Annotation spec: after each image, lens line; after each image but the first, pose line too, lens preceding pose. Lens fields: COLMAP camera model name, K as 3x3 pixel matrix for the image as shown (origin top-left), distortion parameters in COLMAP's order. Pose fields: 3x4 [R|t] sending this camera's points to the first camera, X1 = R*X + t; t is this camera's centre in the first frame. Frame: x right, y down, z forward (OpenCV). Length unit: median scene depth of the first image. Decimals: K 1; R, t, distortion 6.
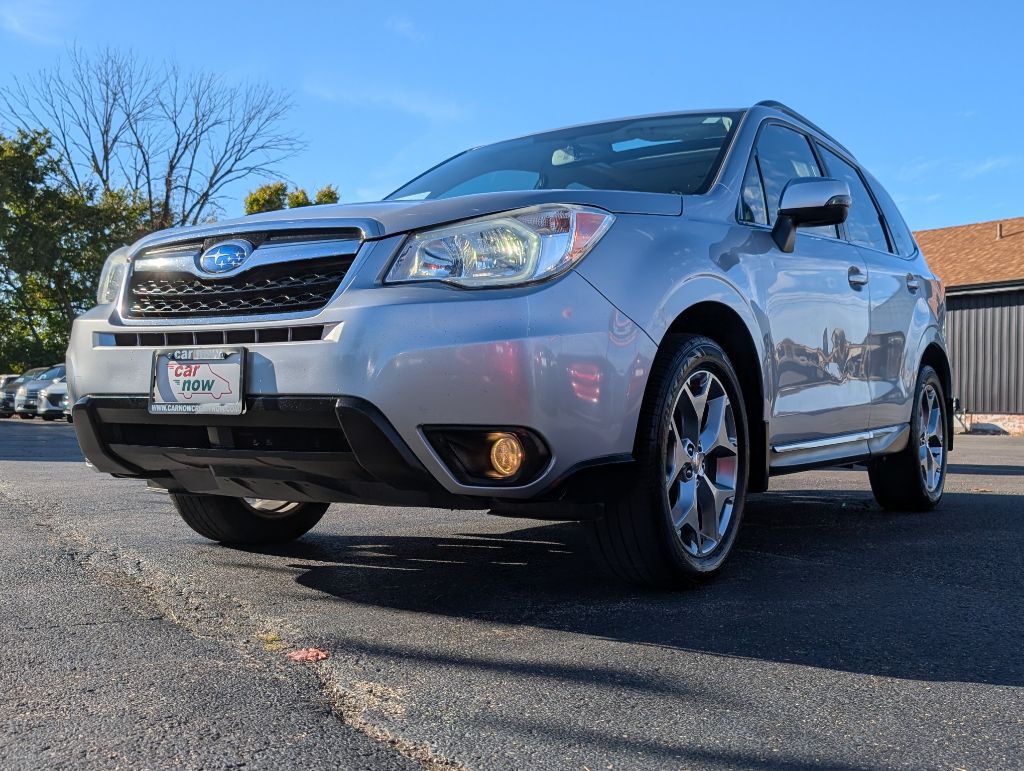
lens RADIAL K [[1163.3, 0, 516.3], [0, 1163.3, 382.0], [0, 0, 1]] dist [0.017218, -0.021927]
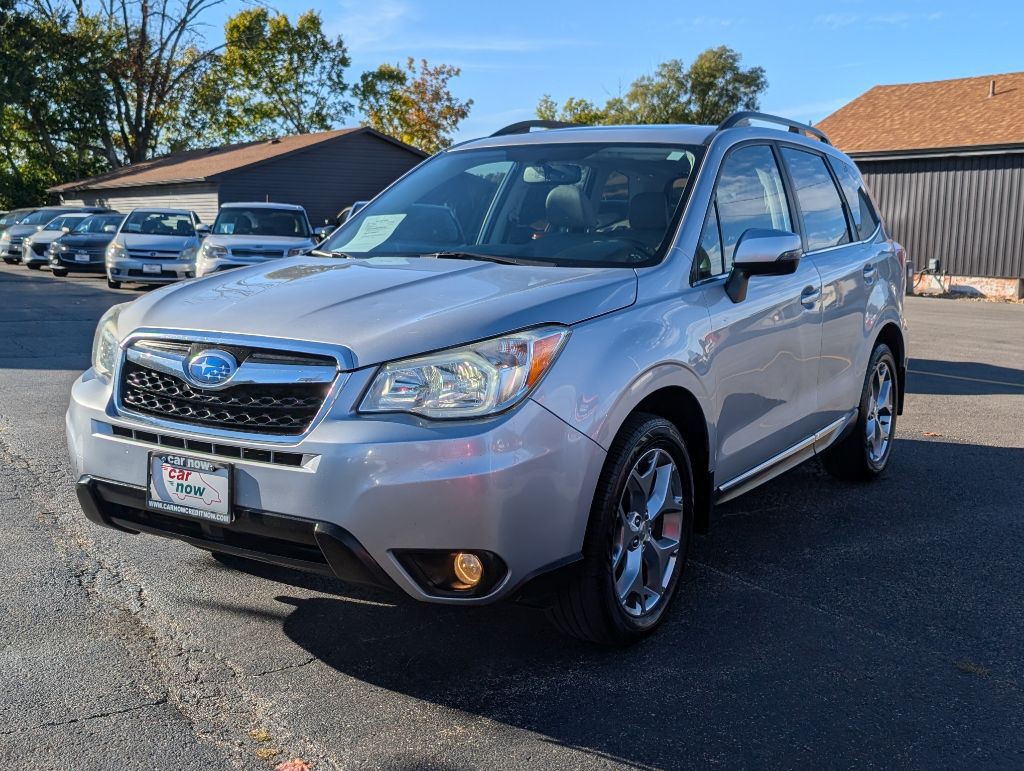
lens RADIAL K [[1163.3, 0, 516.3], [0, 1163.3, 382.0], [0, 0, 1]] dist [0.017218, -0.021927]
pose [[0.999907, 0.008061, 0.010971, 0.012340], [-0.009669, 0.987803, 0.155408, -0.142961], [-0.009584, -0.155499, 0.987789, -0.042477]]
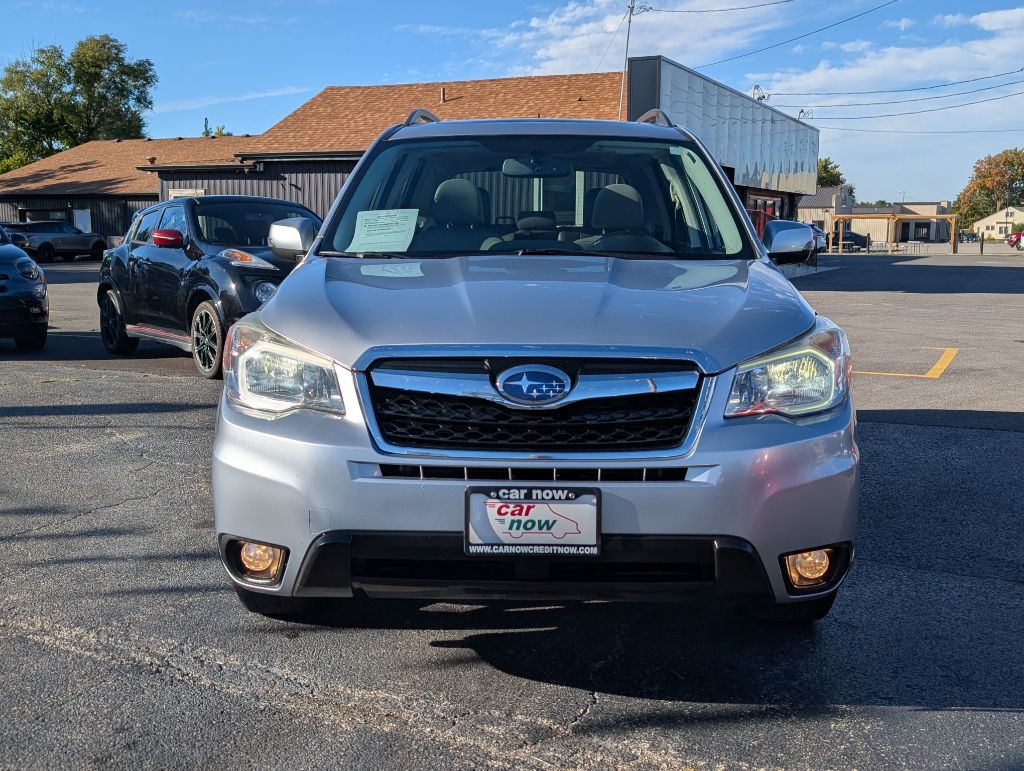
lens RADIAL K [[1158.7, 0, 514.9], [0, 1158.7, 398.8], [0, 0, 1]] dist [0.032423, -0.051641]
pose [[0.856992, -0.076540, 0.509615, -0.401569], [-0.010483, 0.986114, 0.165736, -0.135796], [-0.515224, -0.147377, 0.844289, 0.110274]]
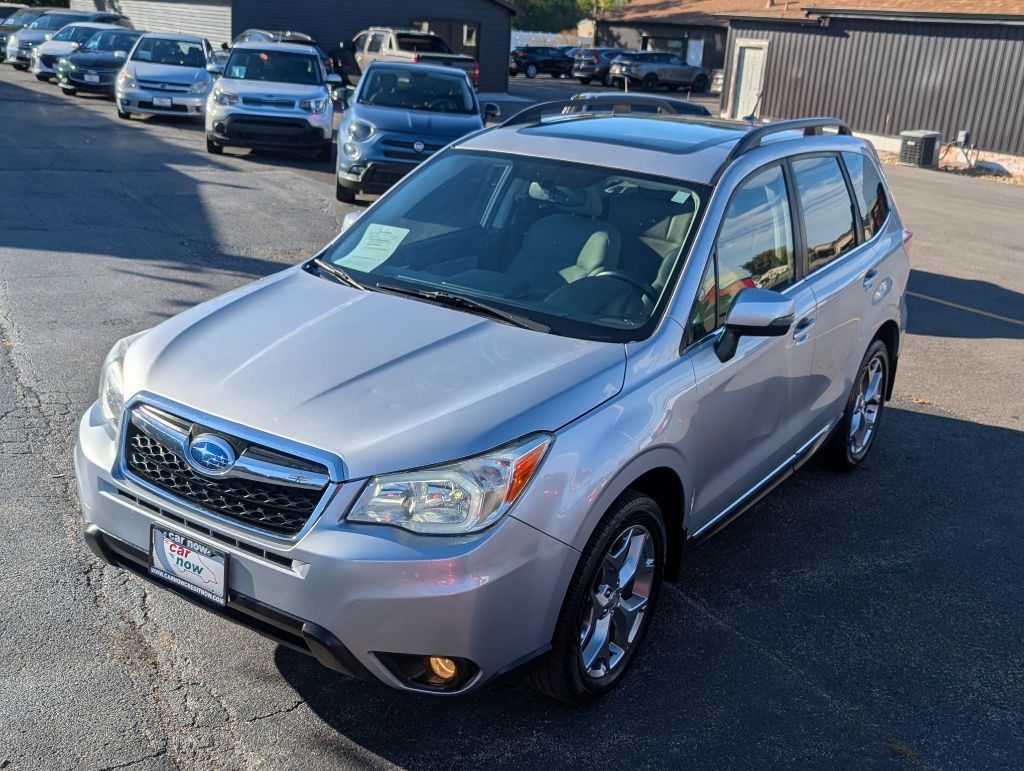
lens RADIAL K [[1163.5, 0, 502.6], [0, 1163.5, 400.2], [0, 0, 1]] dist [-0.001004, 0.025327]
pose [[0.997578, 0.069562, -0.000319, 0.017584], [-0.065527, 0.941225, 0.331364, -0.298134], [0.023350, -0.330540, 0.943503, -0.029109]]
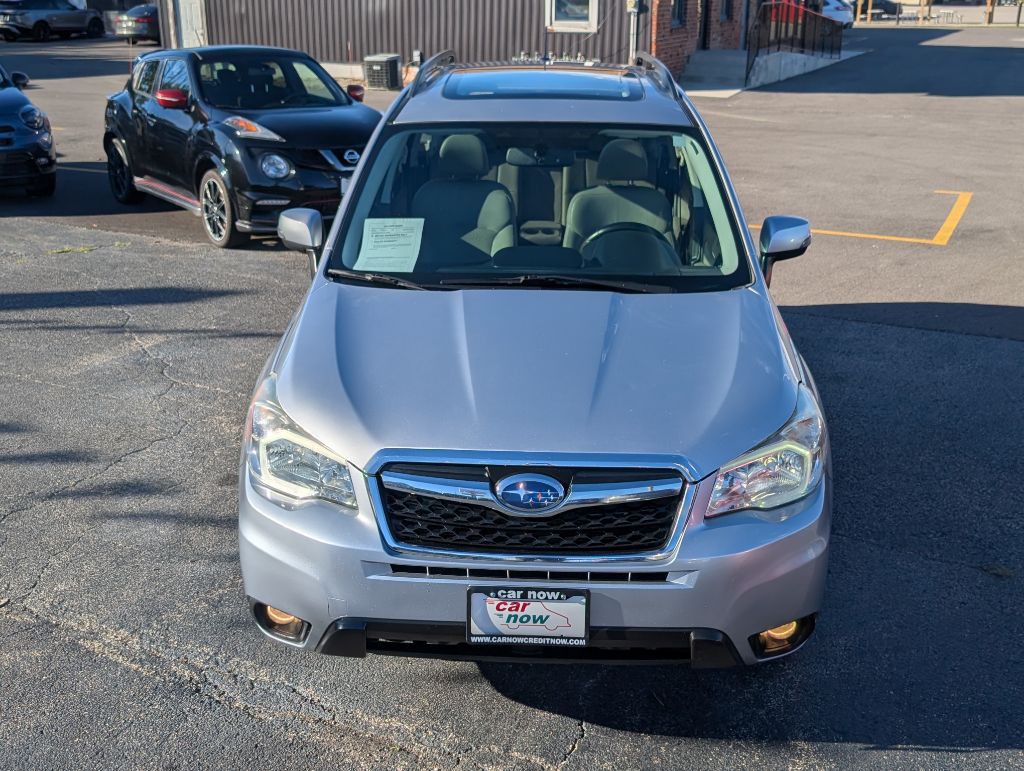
lens RADIAL K [[1163.5, 0, 502.6], [0, 1163.5, 400.2], [0, 0, 1]] dist [-0.001004, 0.025327]
pose [[0.867060, -0.171455, 0.467771, -0.398569], [-0.011362, 0.931866, 0.362624, -0.301206], [-0.498074, -0.319731, 0.806036, 0.109162]]
